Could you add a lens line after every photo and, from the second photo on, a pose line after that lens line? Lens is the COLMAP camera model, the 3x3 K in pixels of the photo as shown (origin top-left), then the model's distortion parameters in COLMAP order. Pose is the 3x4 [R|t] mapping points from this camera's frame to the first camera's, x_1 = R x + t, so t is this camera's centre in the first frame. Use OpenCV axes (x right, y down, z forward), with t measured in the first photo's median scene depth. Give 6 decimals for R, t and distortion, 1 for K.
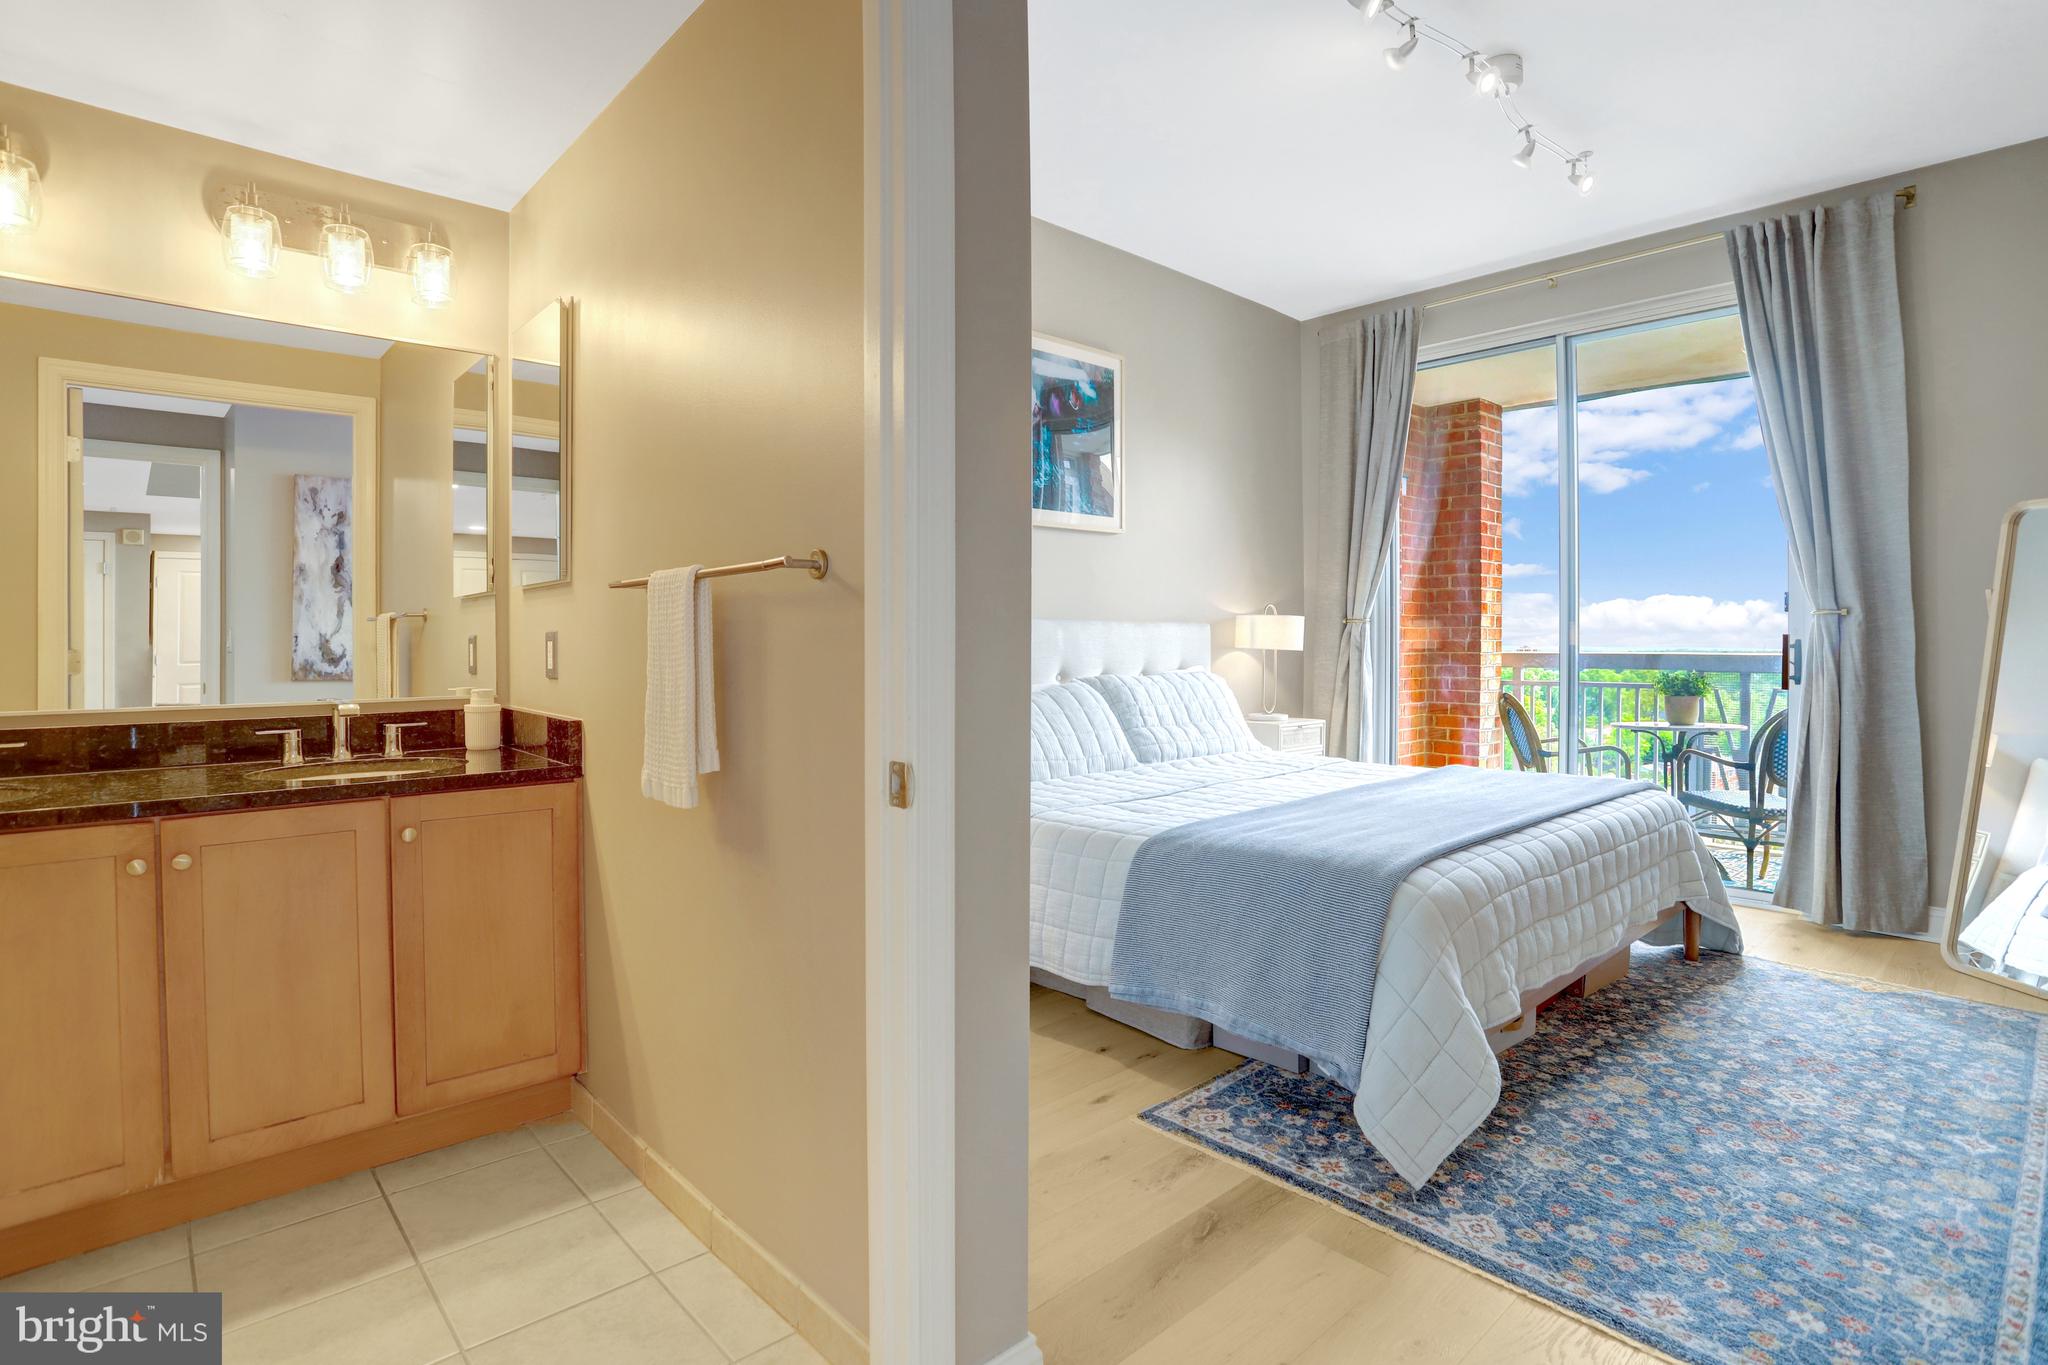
lens RADIAL K [[1037.2, 0, 1048.7], [0, 1037.2, 632.6], [0, 0, 1]] dist [-0.075630, 0.027750]
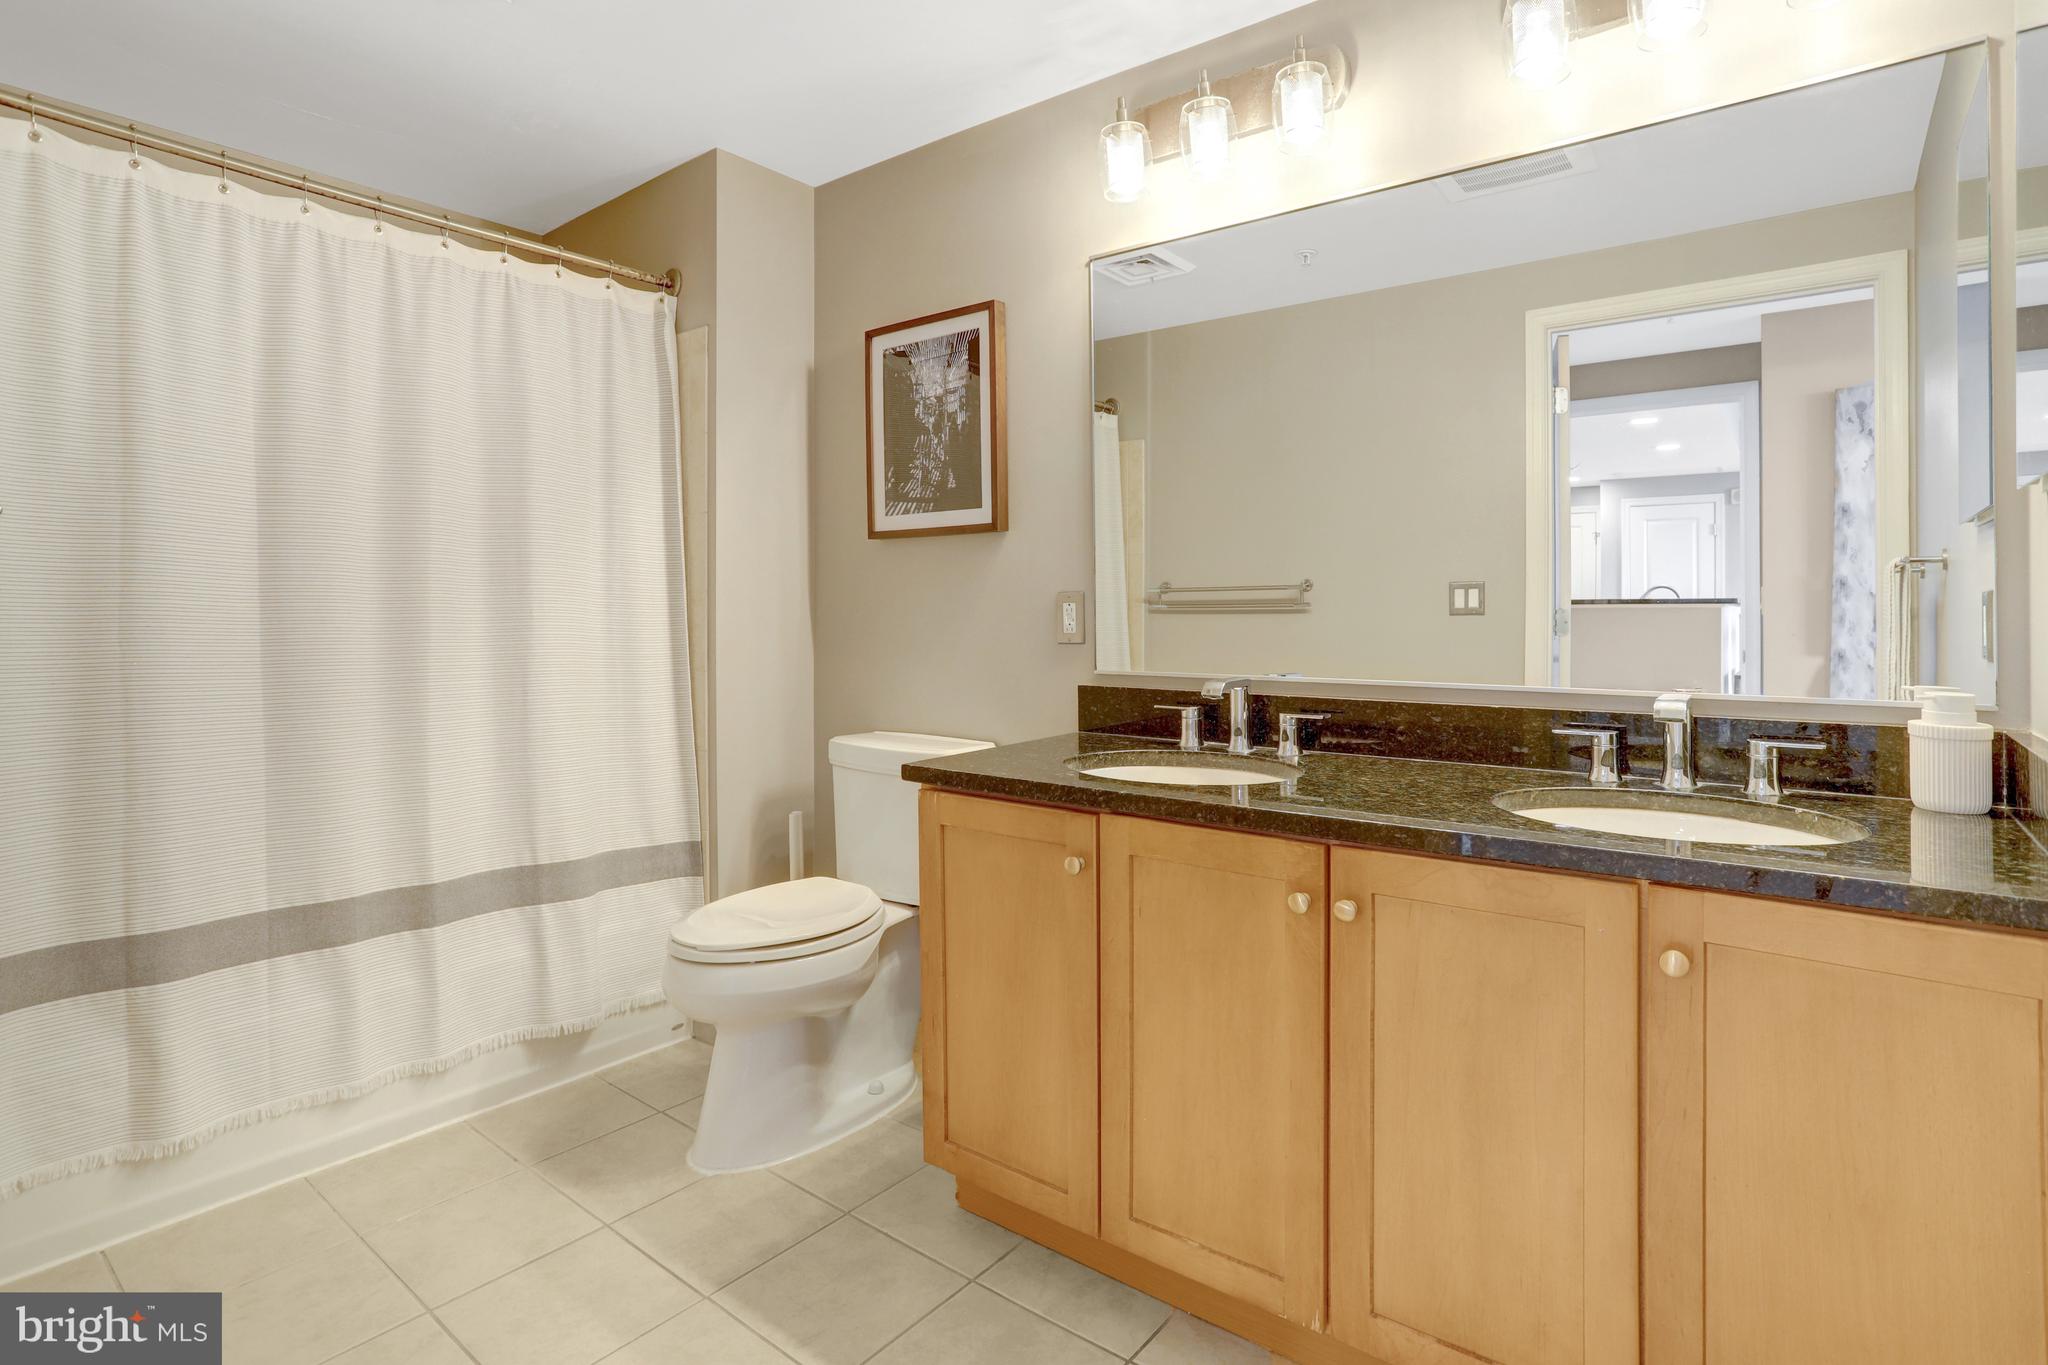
lens RADIAL K [[1033.8, 0, 1023.3], [0, 1033.8, 591.2], [0, 0, 1]] dist [-0.065959, 0.027797]
pose [[0.142309, -0.010353, -0.989768, -0.129423], [0.004827, 0.999941, -0.009765, 0.007526], [0.989811, -0.003388, 0.142350, 0.472682]]
